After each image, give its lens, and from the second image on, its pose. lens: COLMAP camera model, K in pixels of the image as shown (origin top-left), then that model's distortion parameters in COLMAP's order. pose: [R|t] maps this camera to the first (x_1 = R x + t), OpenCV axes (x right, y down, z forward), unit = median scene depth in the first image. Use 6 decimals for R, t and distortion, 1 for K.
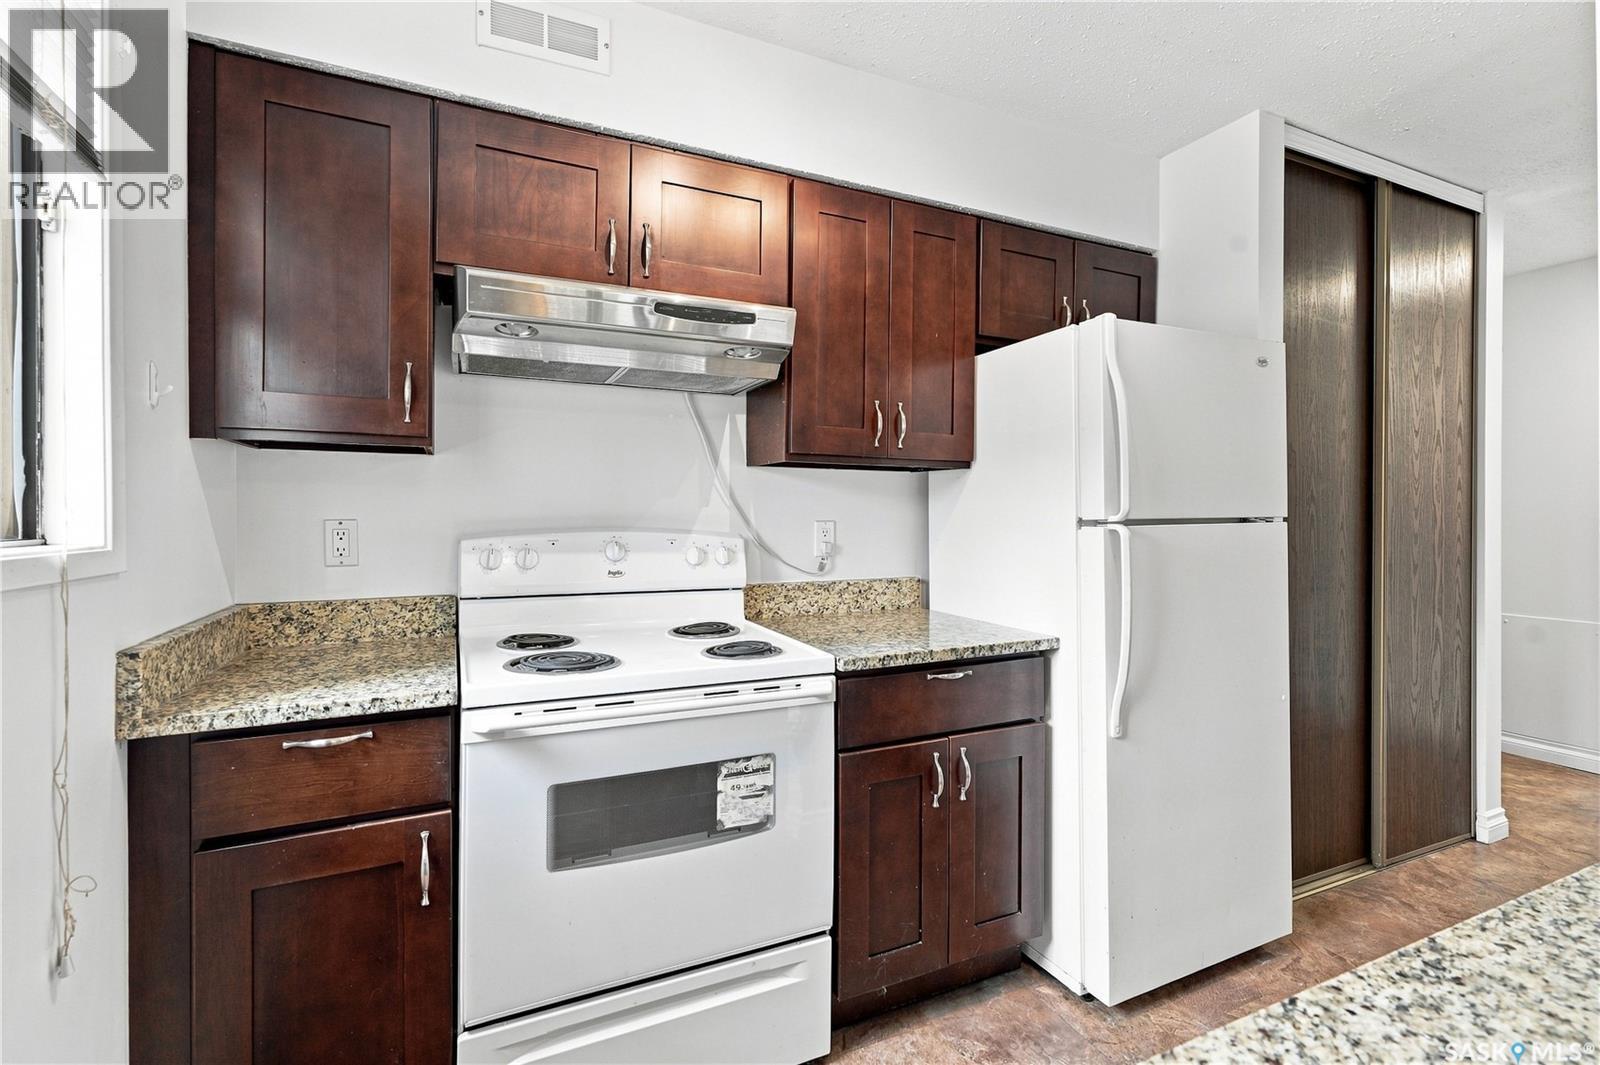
lens RADIAL K [[731.4, 0, 805.1], [0, 731.4, 514.4], [0, 0, 1]] dist [-0.003724, -0.000665]
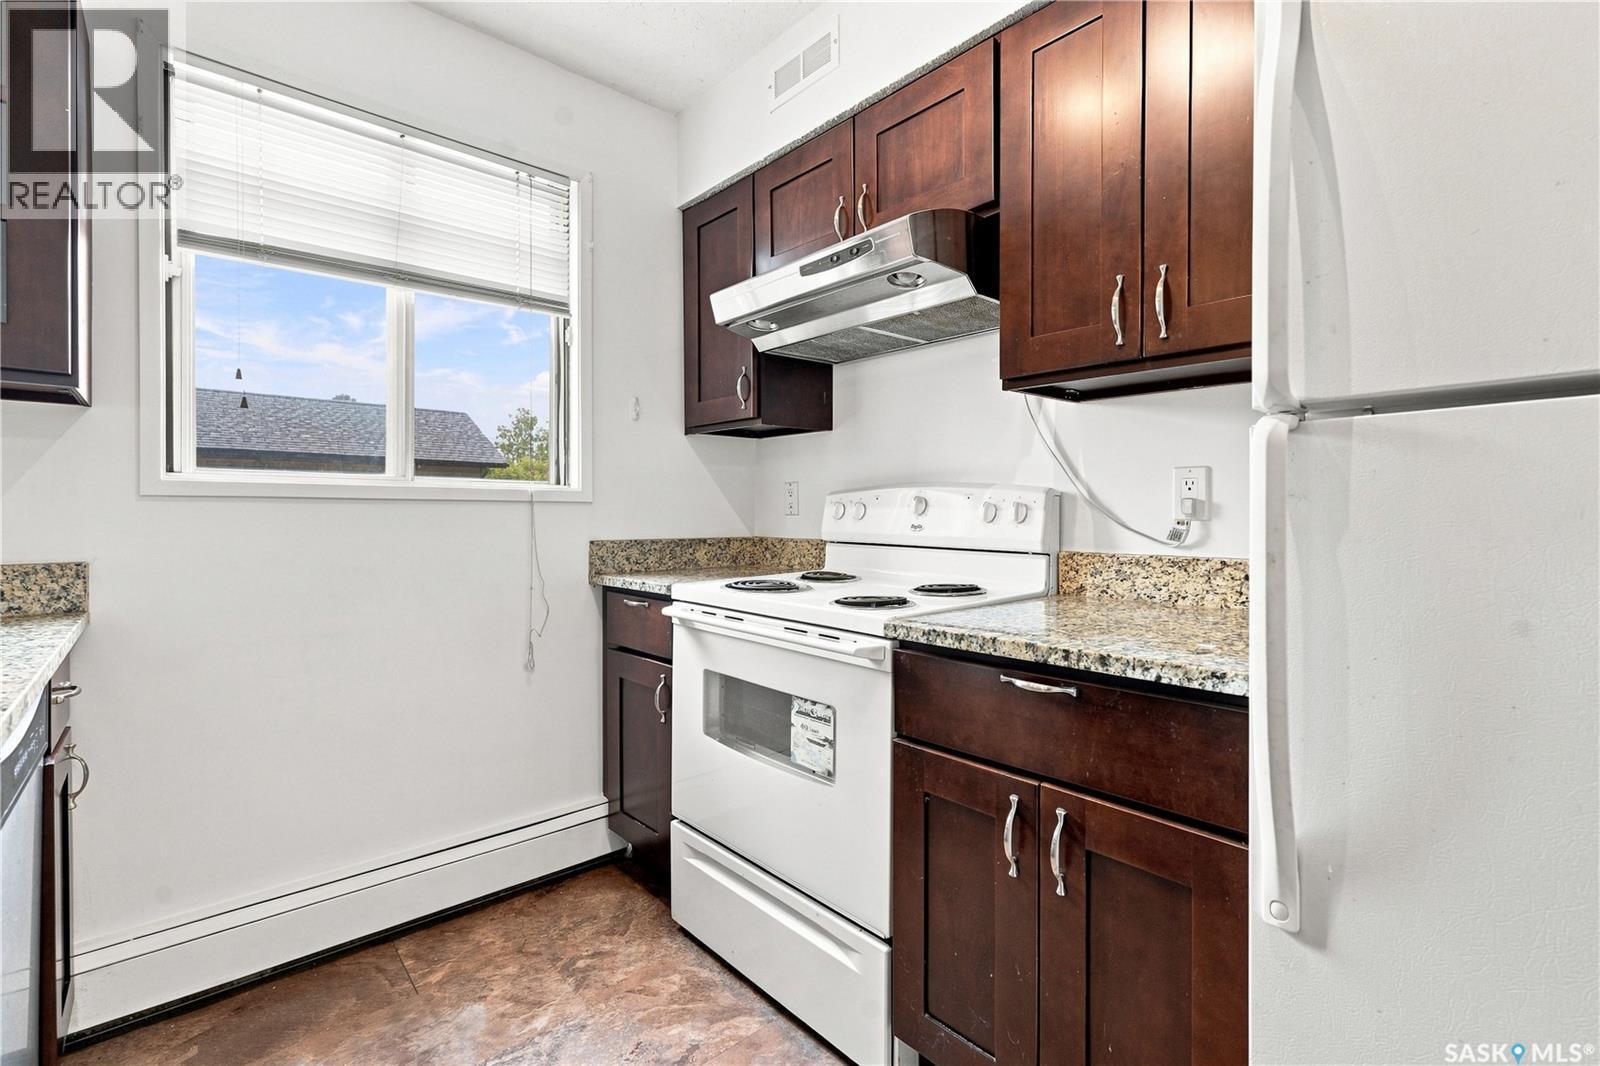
lens RADIAL K [[716.6, 0, 802.1], [0, 716.6, 523.9], [0, 0, 1]] dist [-0.000704, 0.000337]
pose [[0.284383, 0.013234, -0.958619, 0.712386], [-0.001834, 0.999910, 0.013260, 0.067899], [0.958709, -0.002013, 0.284382, 0.602601]]
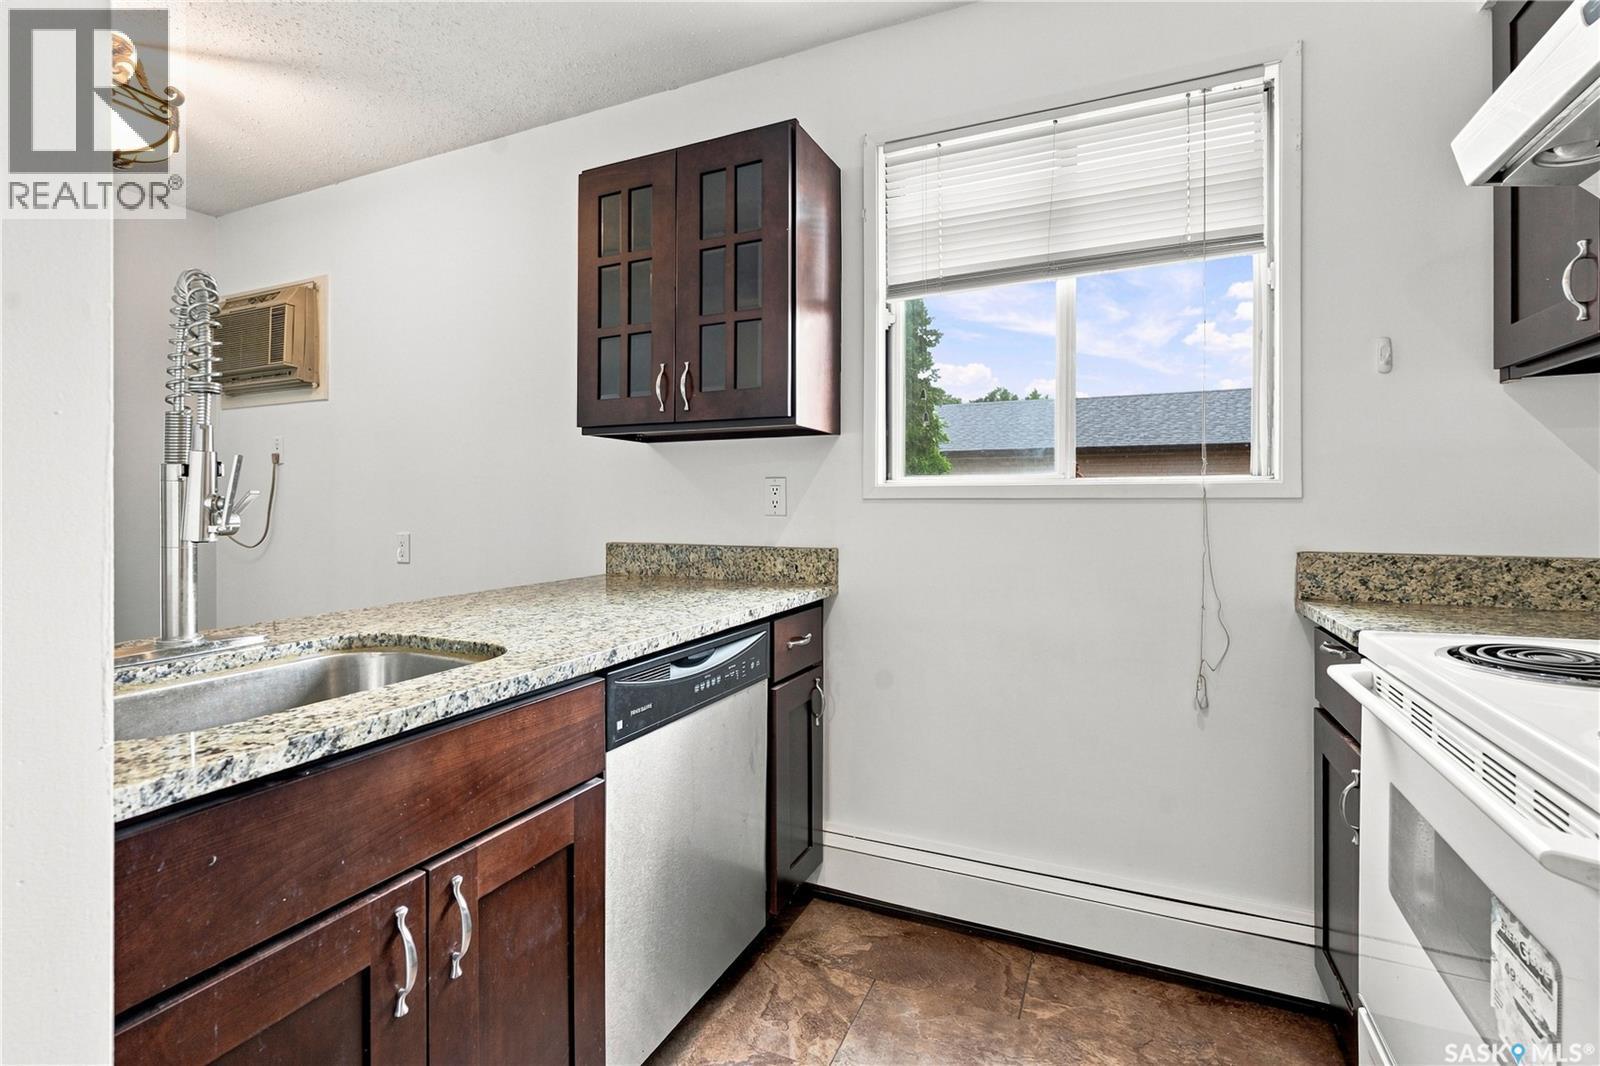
lens RADIAL K [[734.3, 0, 804.6], [0, 734.3, 509.5], [0, 0, 1]] dist [-0.000960, 0.000717]
pose [[-0.758831, 0.006915, -0.651251, 0.482517], [0.001865, 0.999963, 0.008444, 0.052843], [0.651285, 0.005193, -0.758816, 0.893813]]
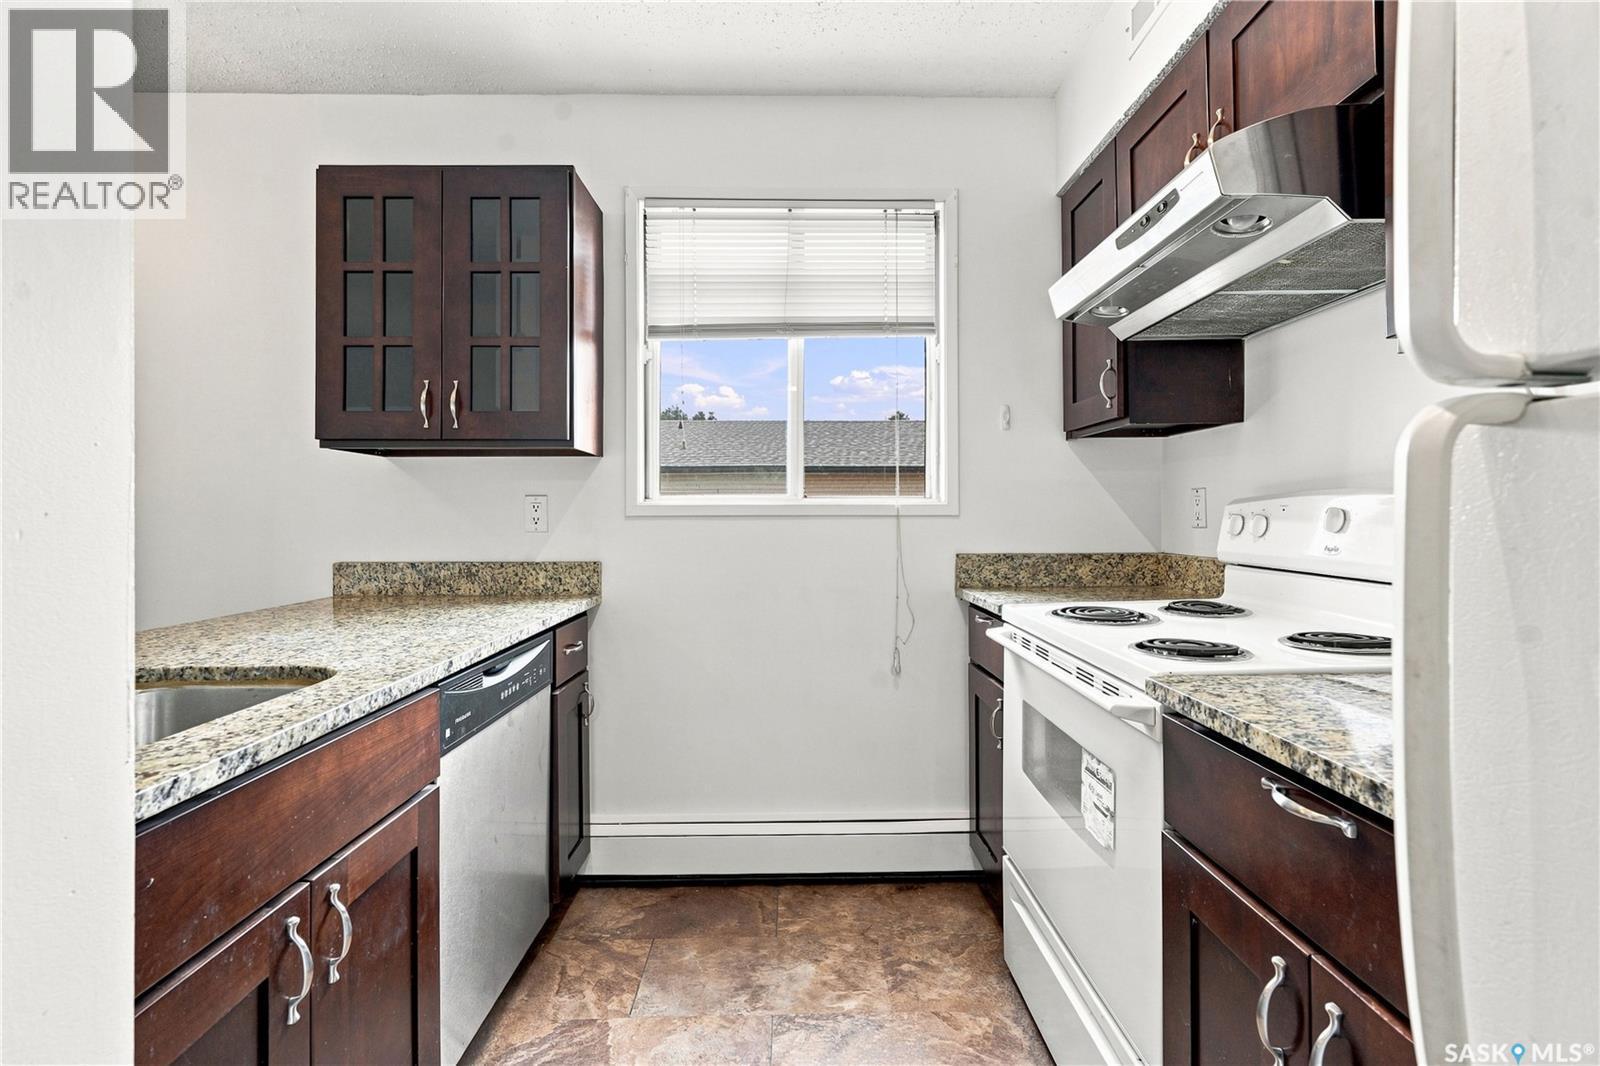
lens RADIAL K [[723.9, 0, 807.6], [0, 723.9, 520.6], [0, 0, 1]] dist [0.000079, 0.000347]
pose [[-0.404641, 0.008150, -0.914439, 0.677821], [0.003454, 0.999967, 0.007384, 0.046632], [0.914469, -0.000170, -0.404656, 0.873455]]
